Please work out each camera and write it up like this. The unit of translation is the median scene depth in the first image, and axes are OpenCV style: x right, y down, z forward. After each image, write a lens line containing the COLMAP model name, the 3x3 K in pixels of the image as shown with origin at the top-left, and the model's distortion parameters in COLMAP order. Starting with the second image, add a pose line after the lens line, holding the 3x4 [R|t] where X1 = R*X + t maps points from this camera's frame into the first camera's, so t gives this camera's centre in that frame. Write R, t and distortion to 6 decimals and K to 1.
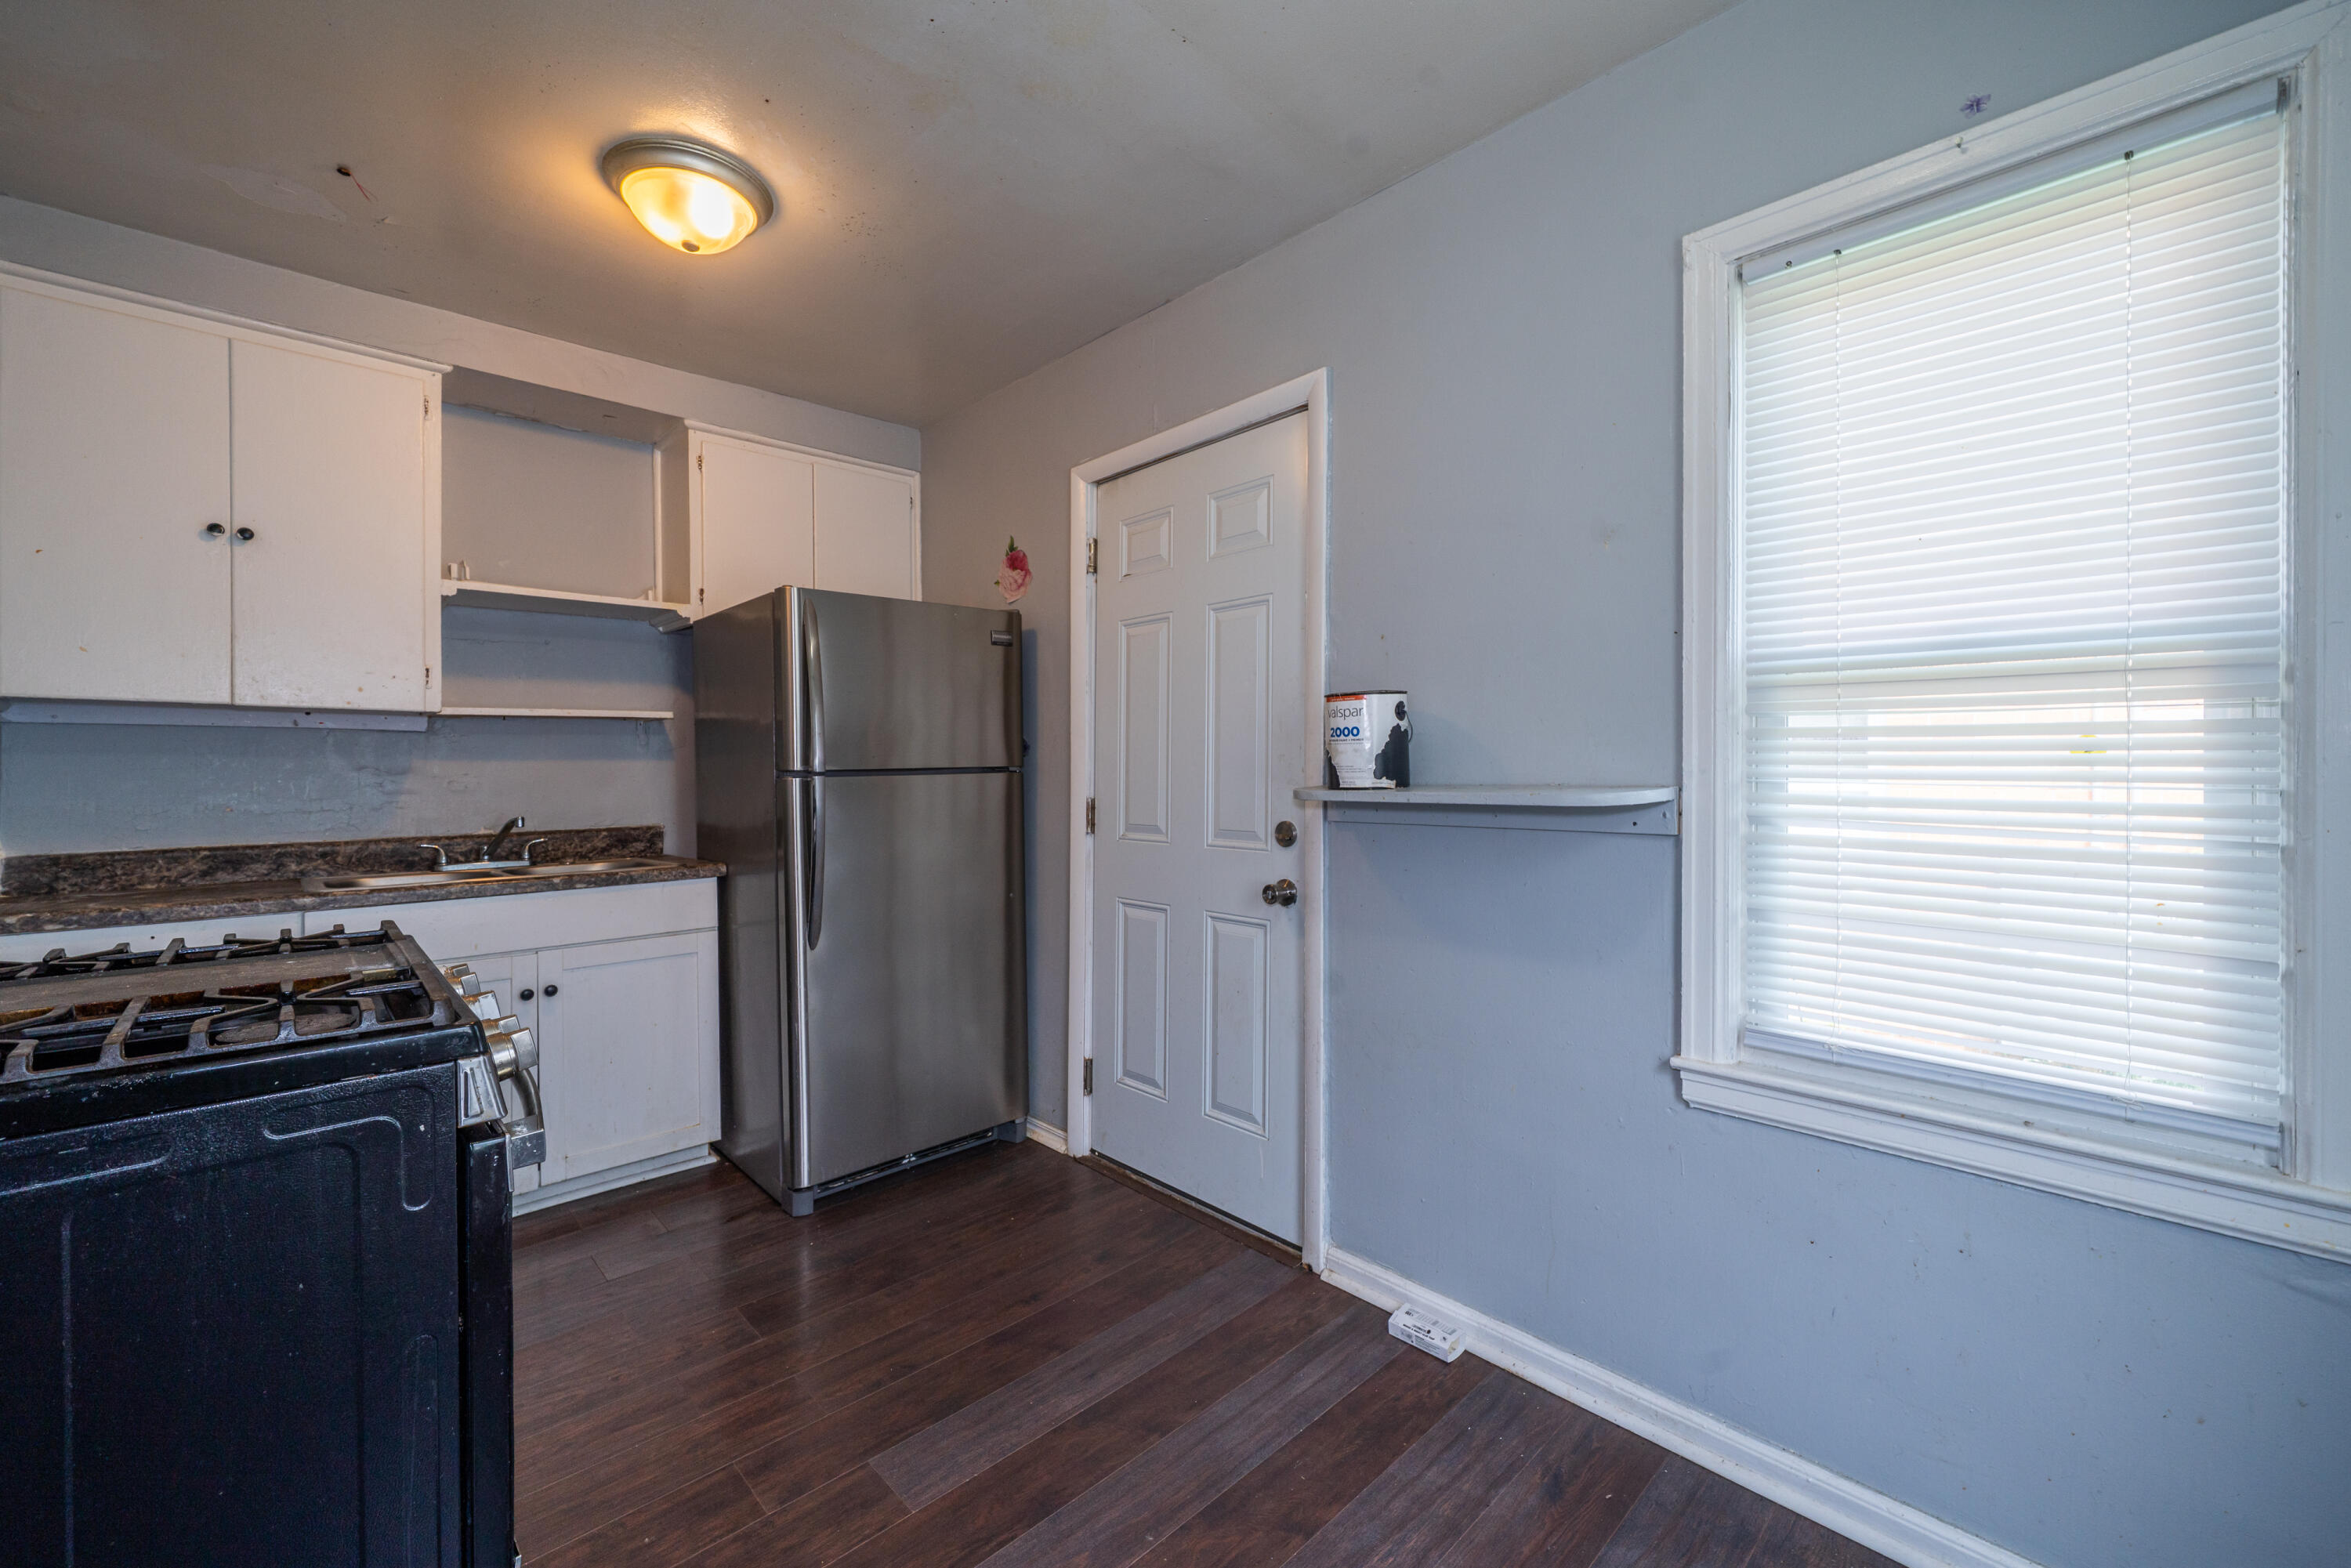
lens RADIAL K [[944.8, 0, 1175.5], [0, 944.8, 784.0], [0, 0, 1]] dist [0.000742, -0.000130]
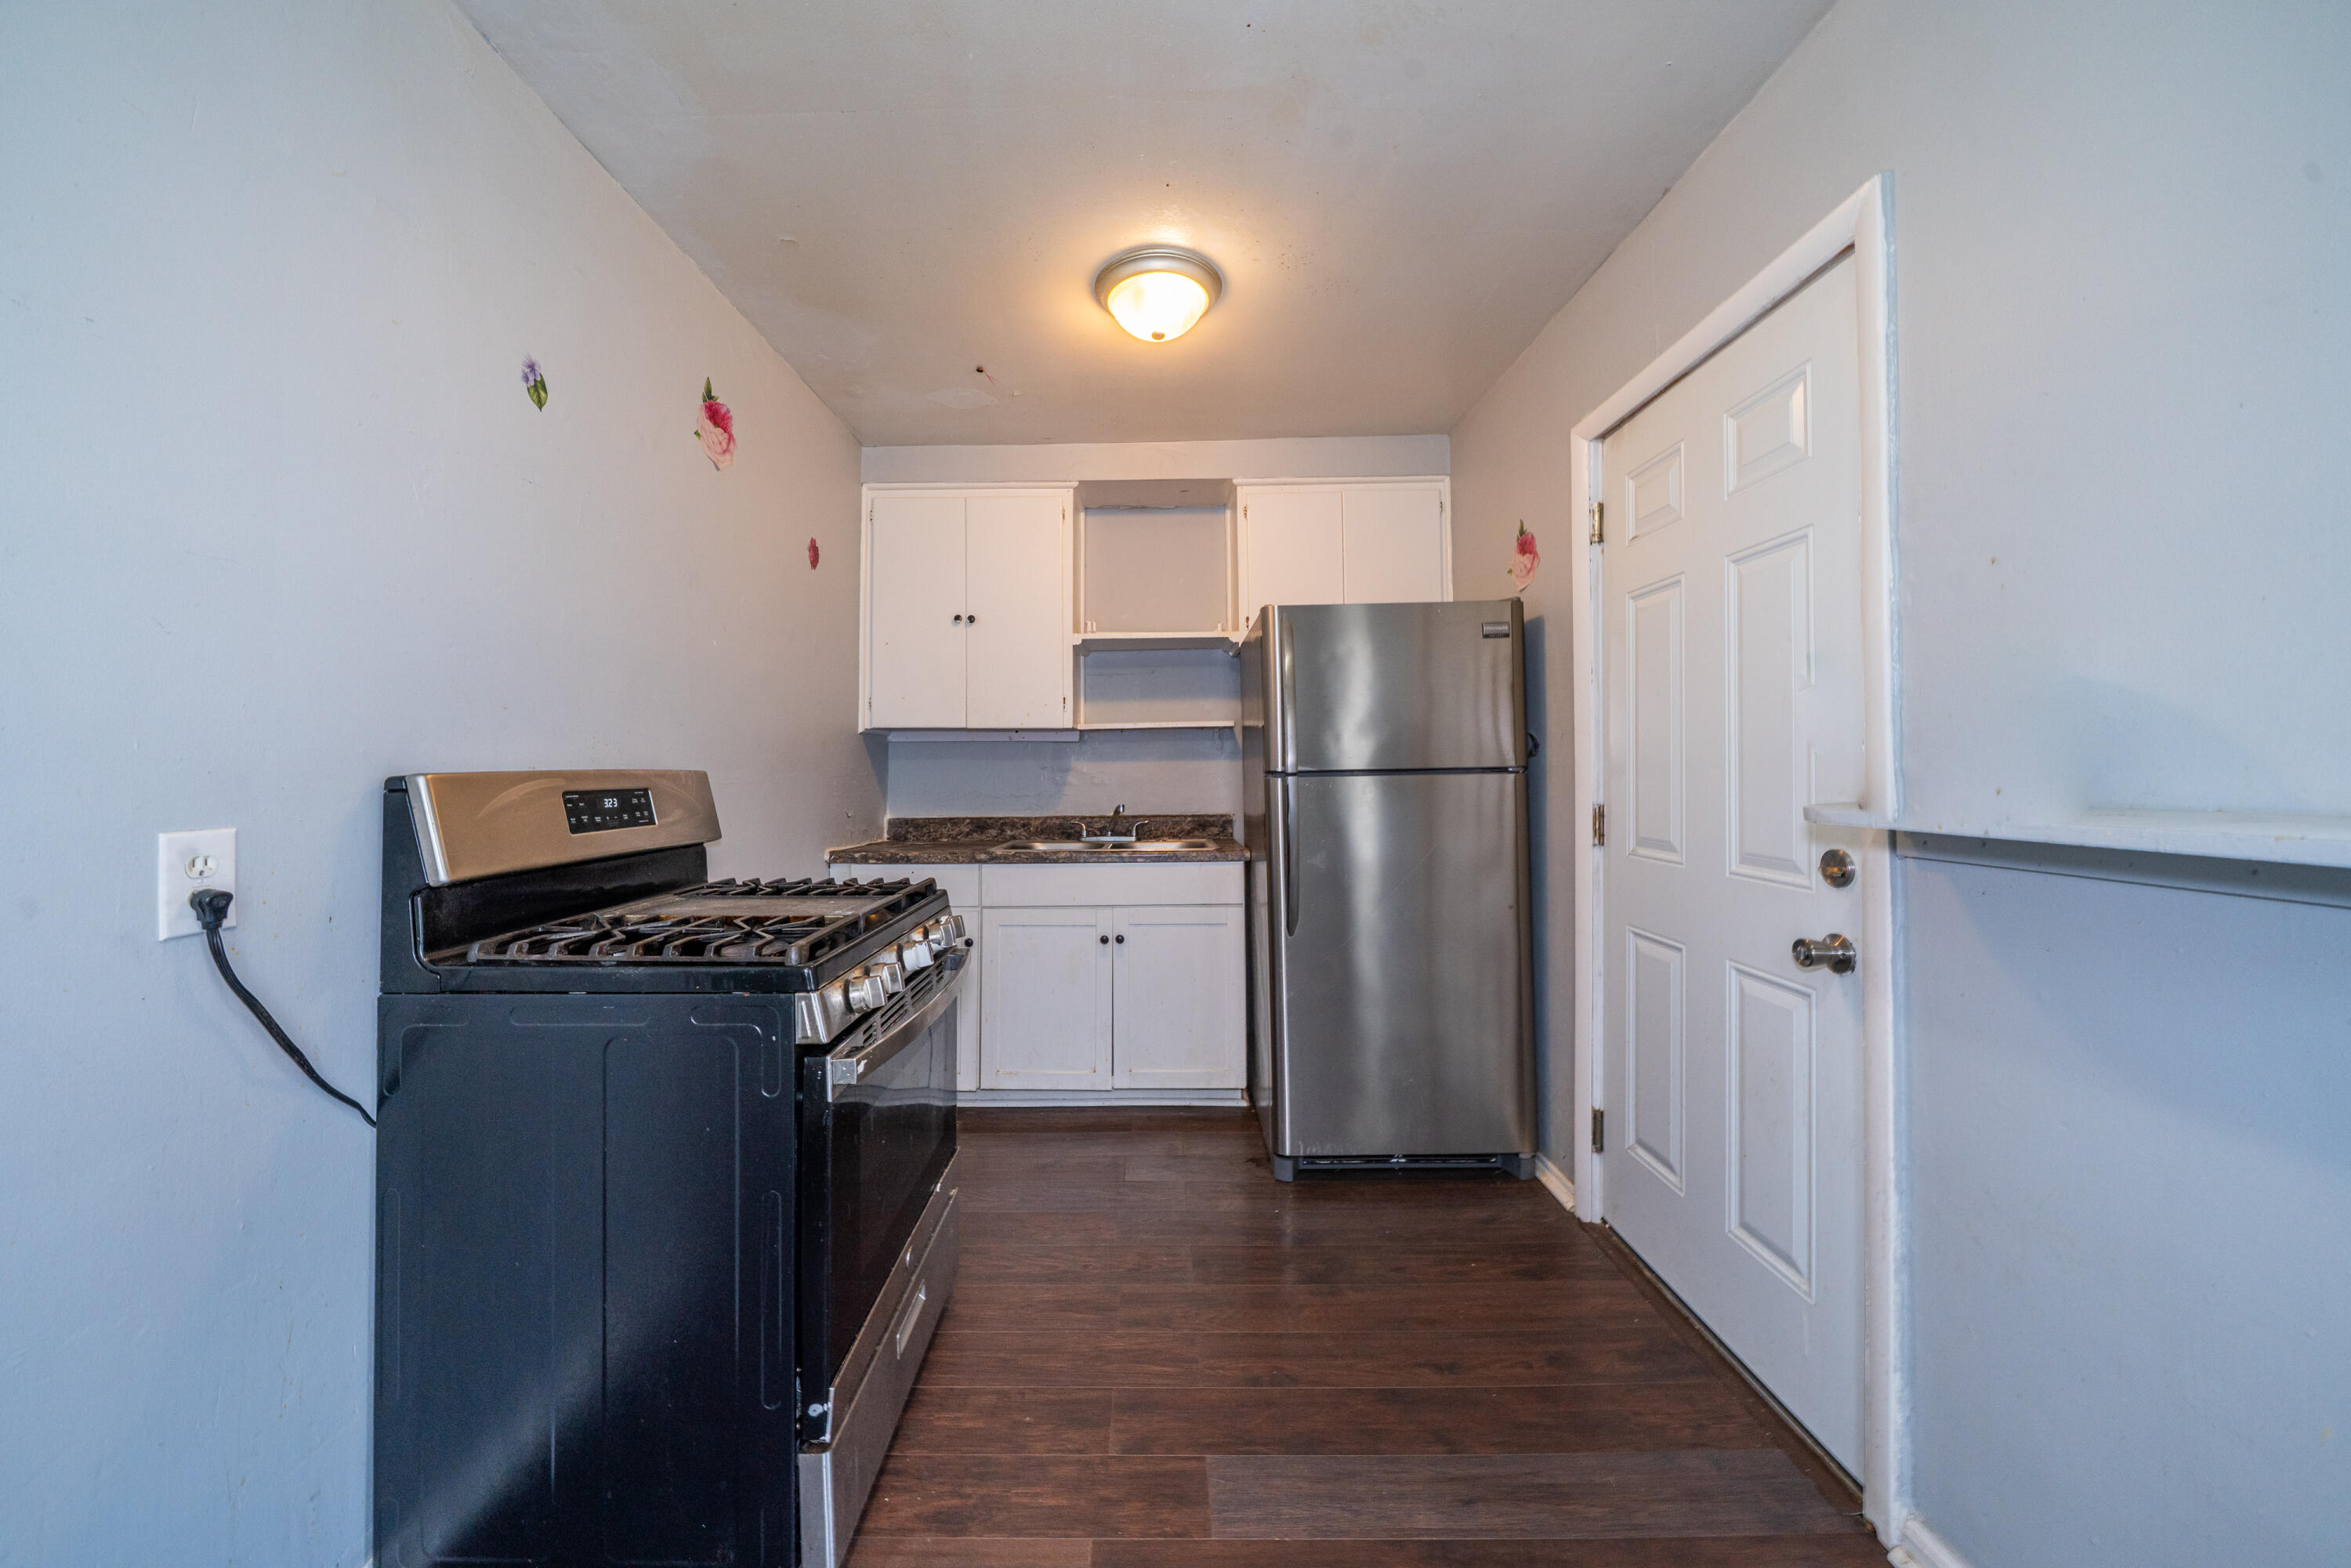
lens RADIAL K [[833.1, 0, 1181.1], [0, 833.1, 752.0], [0, 0, 1]] dist [-0.006645, -0.000376]
pose [[0.711344, -0.009536, -0.702780, 0.193387], [-0.010103, 0.999666, -0.023791, -0.011767], [0.702772, 0.024024, 0.711010, 0.221435]]
